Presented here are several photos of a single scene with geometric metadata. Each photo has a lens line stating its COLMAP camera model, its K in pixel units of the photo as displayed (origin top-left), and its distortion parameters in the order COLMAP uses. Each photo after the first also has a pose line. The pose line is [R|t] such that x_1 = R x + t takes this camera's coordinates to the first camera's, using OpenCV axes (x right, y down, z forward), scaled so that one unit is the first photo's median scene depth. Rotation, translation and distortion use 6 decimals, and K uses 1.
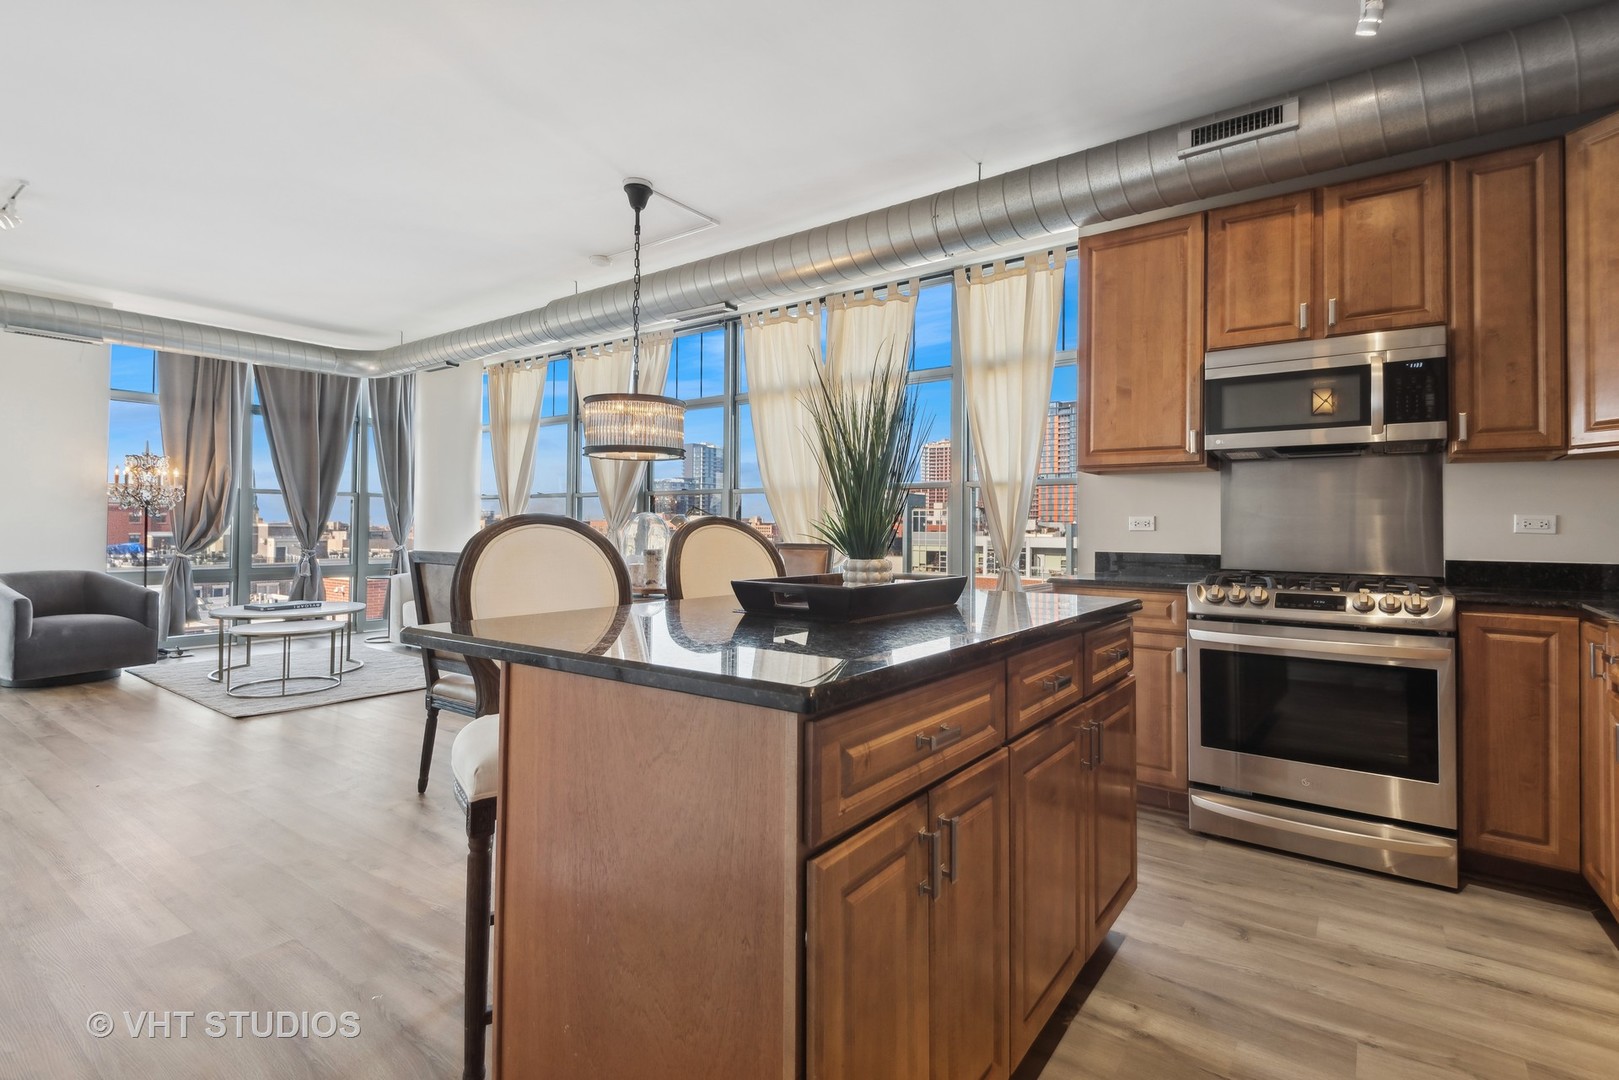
lens RADIAL K [[760.5, 0, 808.8], [0, 760.5, 514.2], [0, 0, 1]] dist [0.001454, -0.000387]
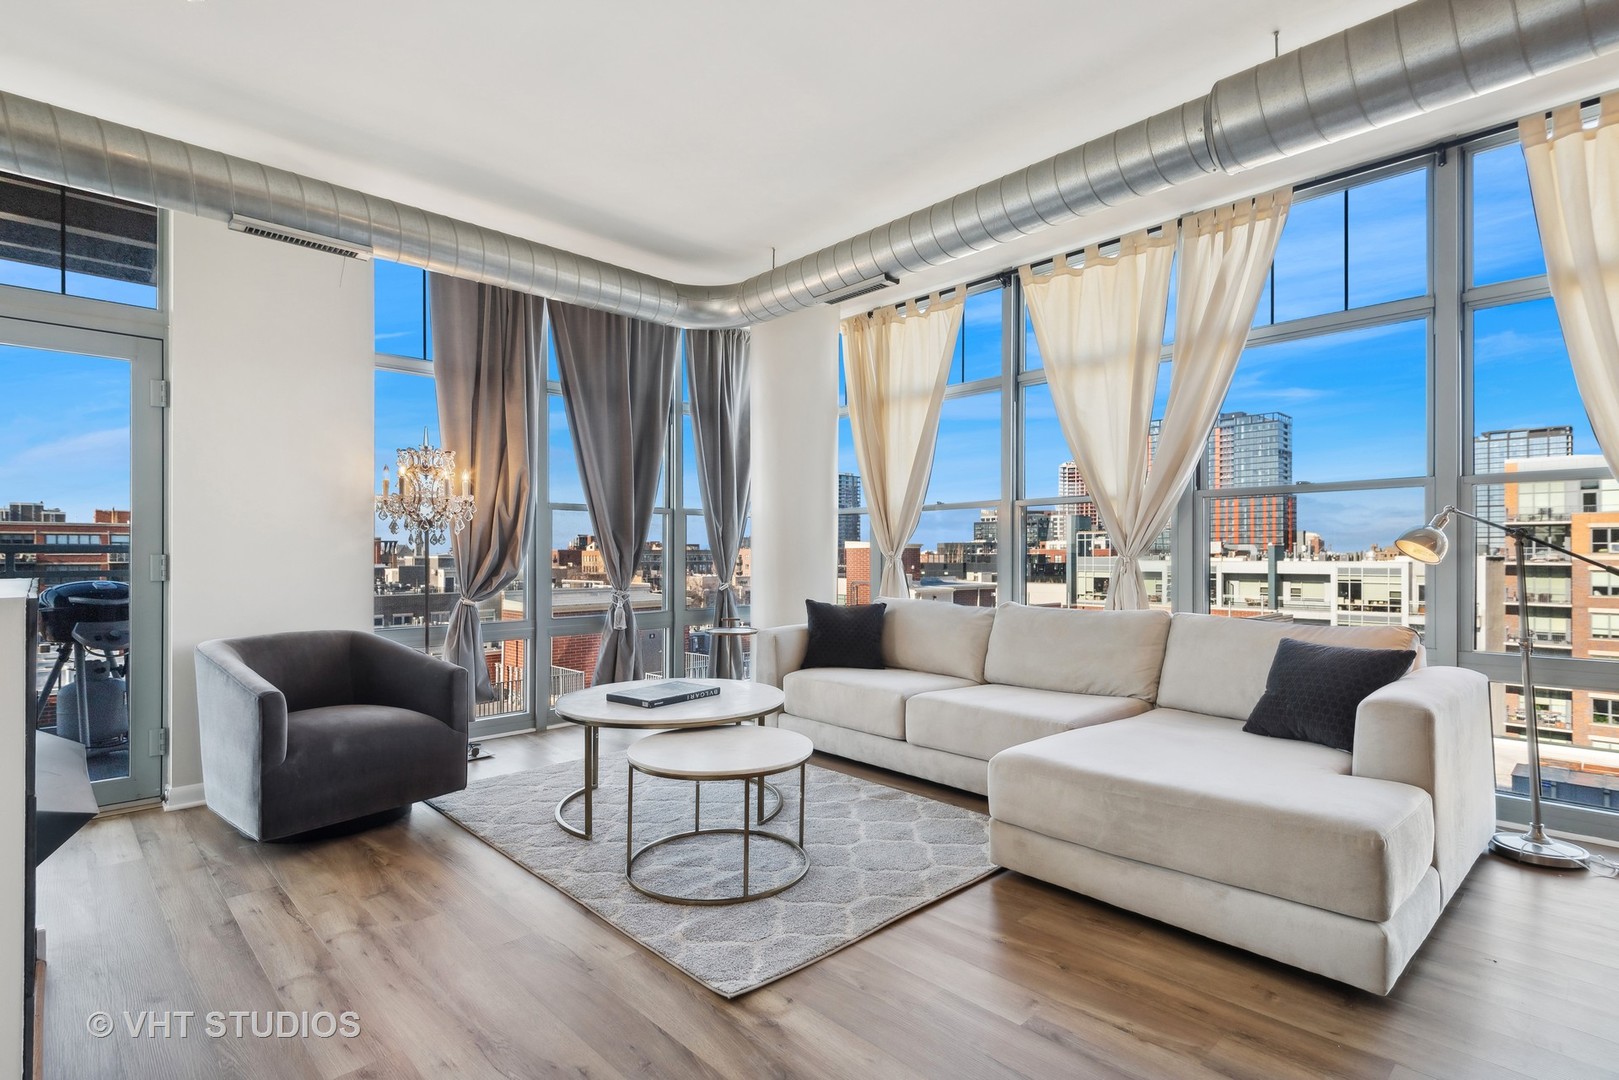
lens RADIAL K [[773.9, 0, 814.5], [0, 773.9, 549.7], [0, 0, 1]] dist [0.017249, -0.001075]
pose [[0.987086, -0.011849, -0.159755, -0.412123], [0.013725, 0.999849, 0.010645, 0.004826], [0.159604, -0.012700, 0.987099, 0.375983]]
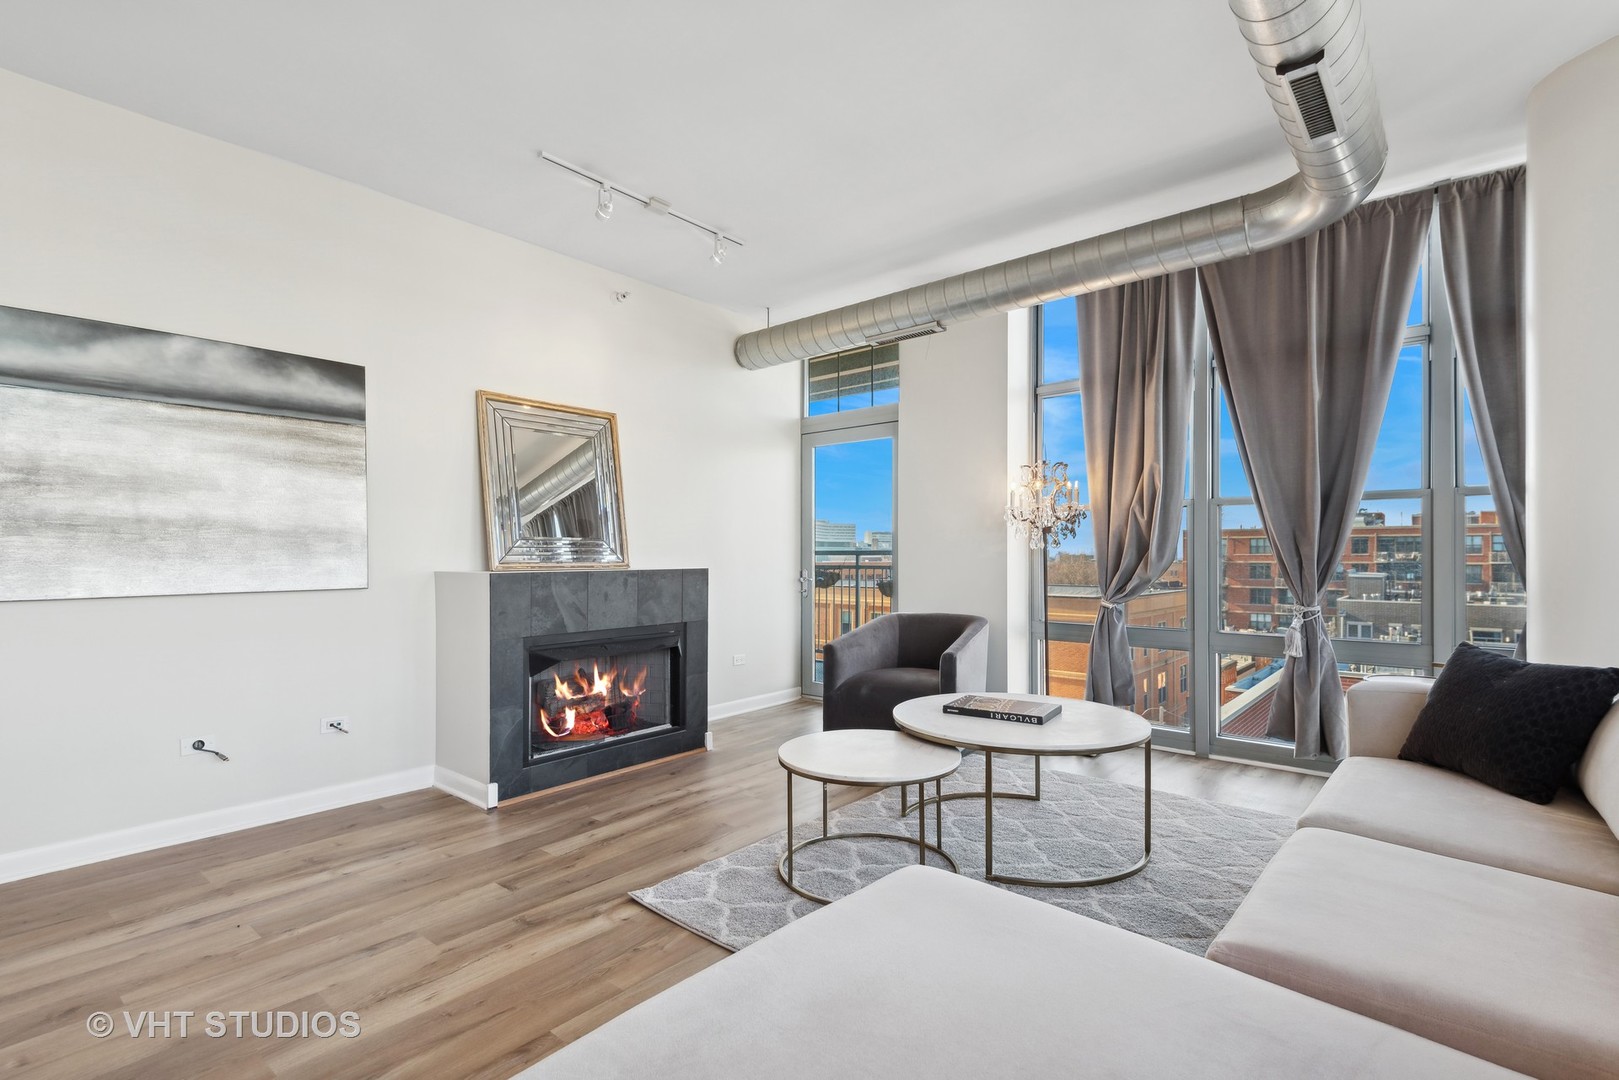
lens RADIAL K [[773.9, 0, 814.5], [0, 773.9, 549.7], [0, 0, 1]] dist [0.017249, -0.001075]
pose [[-0.054150, -0.013658, -0.998439, -0.115901], [0.013236, 0.999809, -0.014394, 0.011025], [0.998445, -0.013995, -0.053959, 0.763607]]
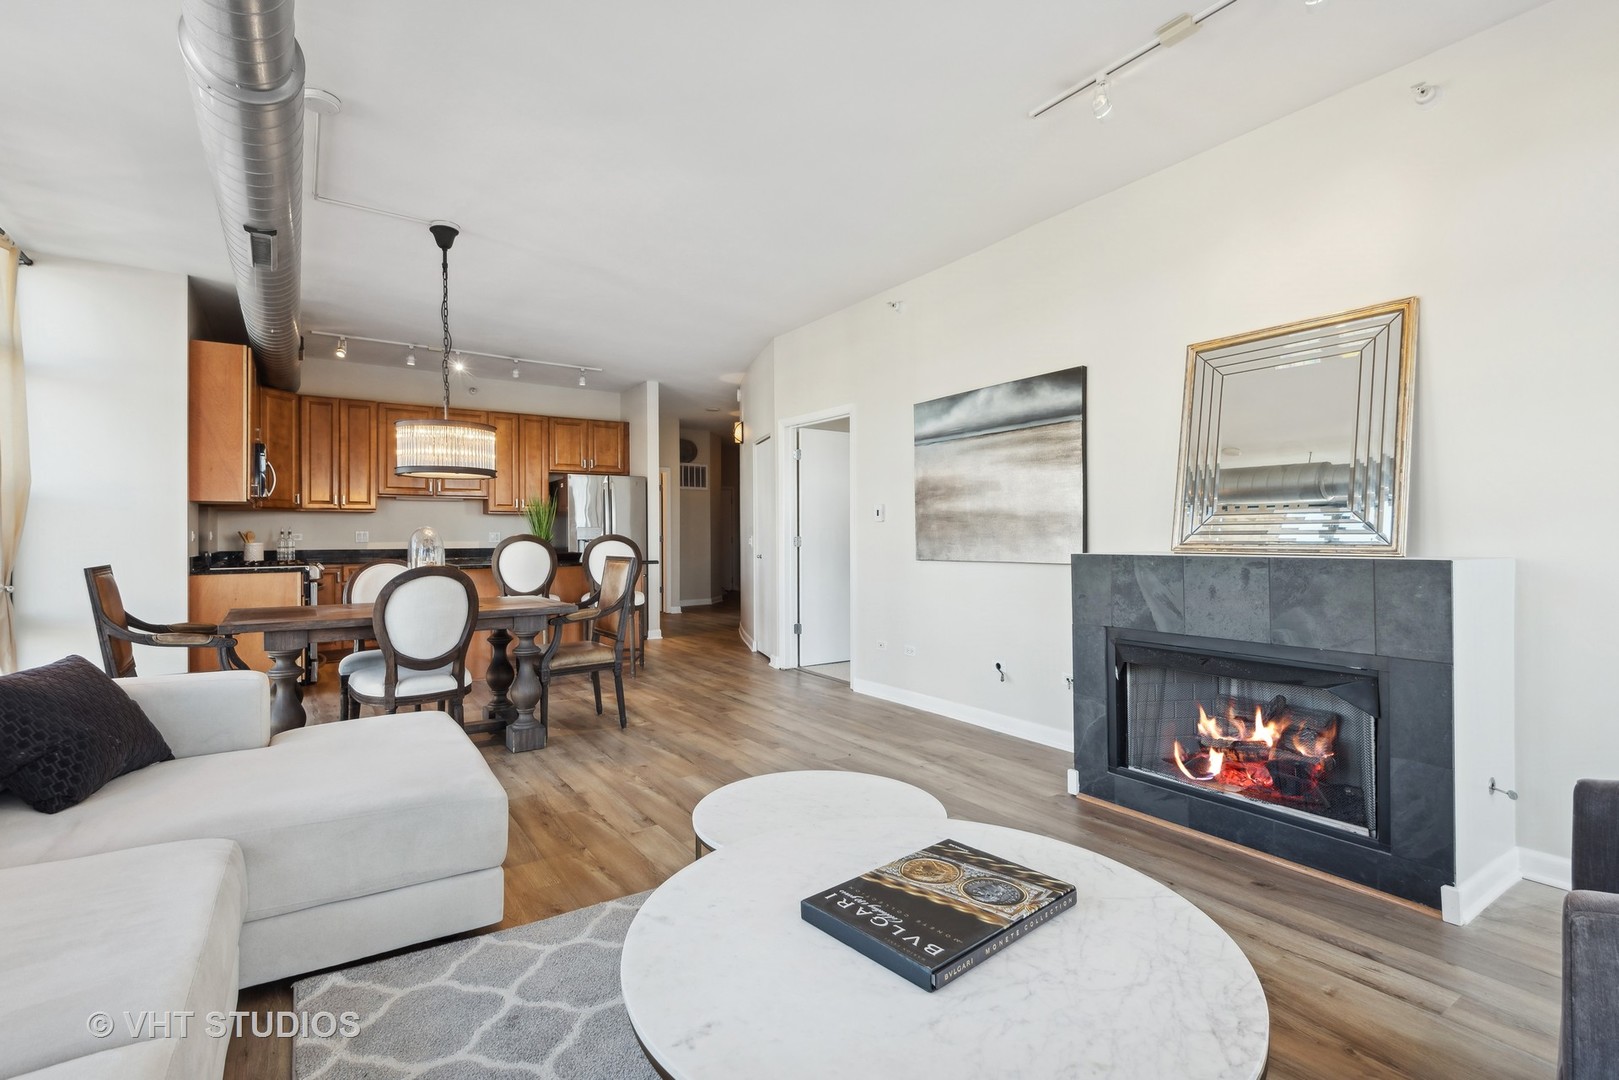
lens RADIAL K [[766.8, 0, 803.5], [0, 766.8, 531.9], [0, 0, 1]] dist [0.029919, -0.000218]
pose [[-0.938019, -0.002909, 0.346572, -0.620465], [-0.008281, 0.999867, -0.014021, 0.010638], [-0.346485, -0.016022, -0.937919, 1.045064]]
